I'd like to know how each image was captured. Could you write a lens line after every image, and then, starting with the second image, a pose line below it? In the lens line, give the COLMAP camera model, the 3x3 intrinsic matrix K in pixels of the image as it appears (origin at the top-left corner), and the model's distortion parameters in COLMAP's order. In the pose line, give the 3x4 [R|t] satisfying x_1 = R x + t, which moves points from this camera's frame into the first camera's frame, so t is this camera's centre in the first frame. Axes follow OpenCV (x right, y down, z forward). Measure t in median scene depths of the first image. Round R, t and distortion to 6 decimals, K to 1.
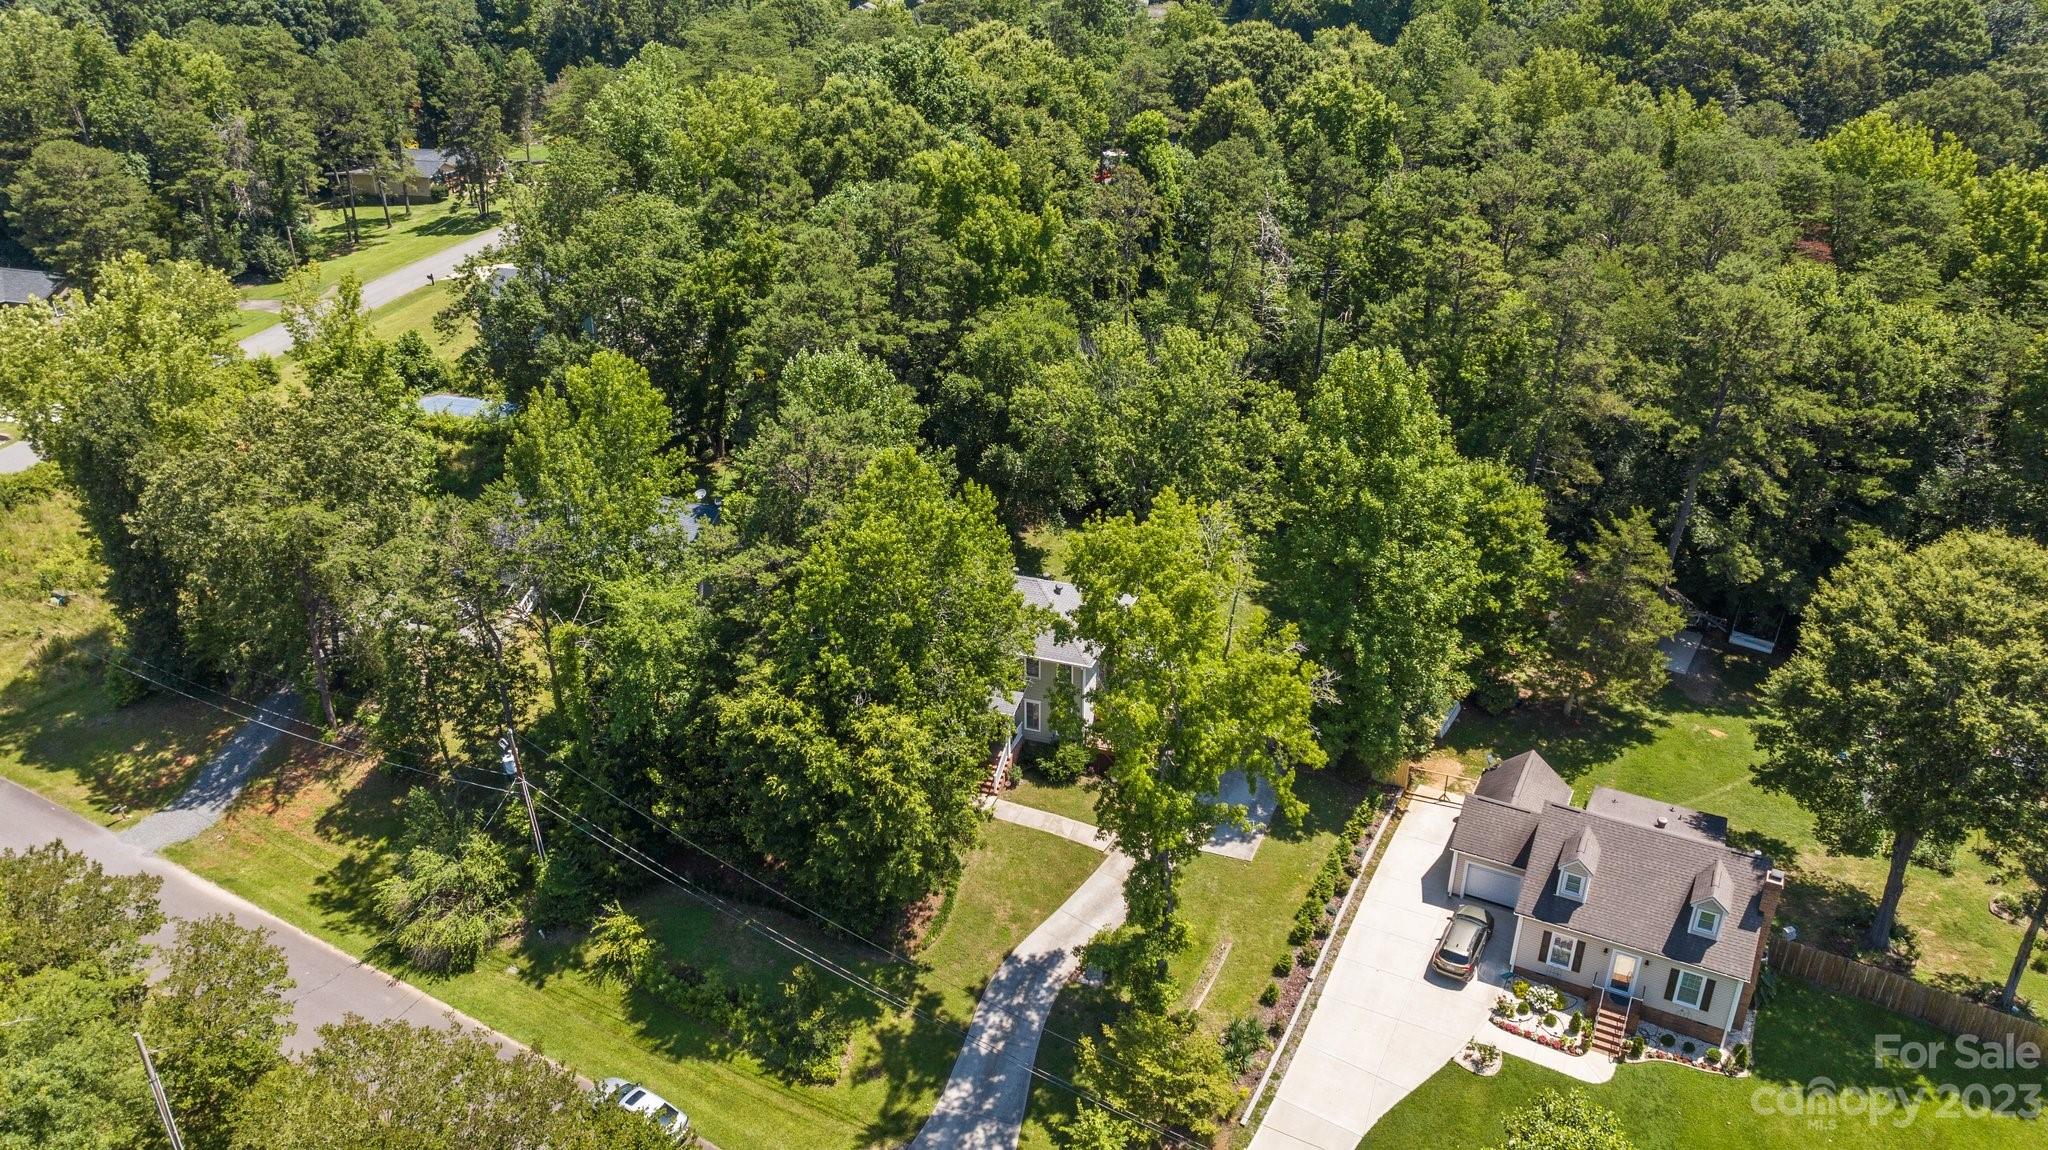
lens RADIAL K [[1449.4, 0, 1029.0], [0, 1449.4, 565.9], [0, 0, 1]] dist [-0.032315, 0.006080]
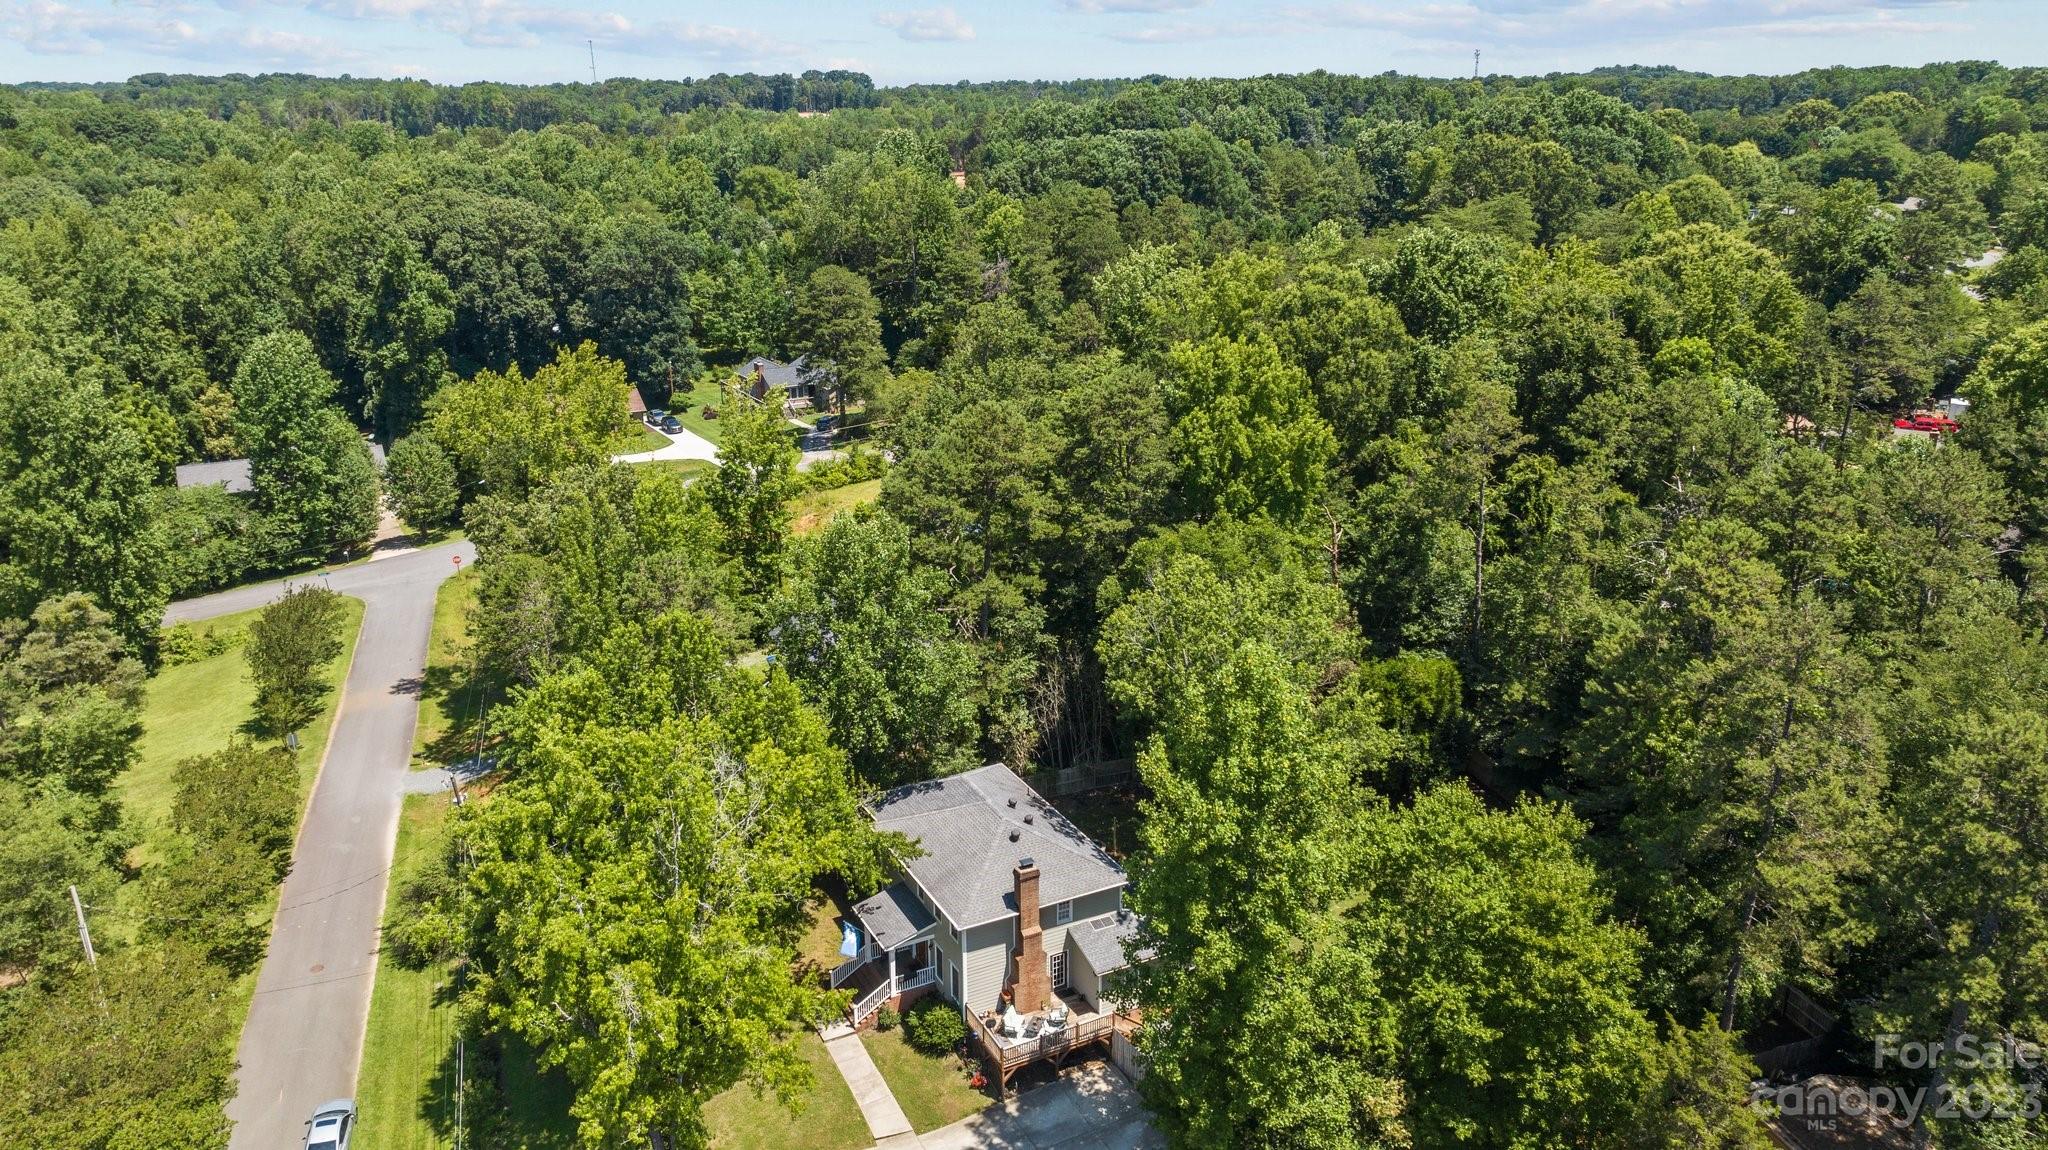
lens RADIAL K [[1449.4, 0, 1029.0], [0, 1449.4, 565.9], [0, 0, 1]] dist [-0.032315, 0.006080]
pose [[0.726458, 0.209177, -0.654602, 0.641713], [-0.284387, 0.958665, -0.009265, -0.153232], [0.625606, 0.192891, 0.755917, 0.374720]]
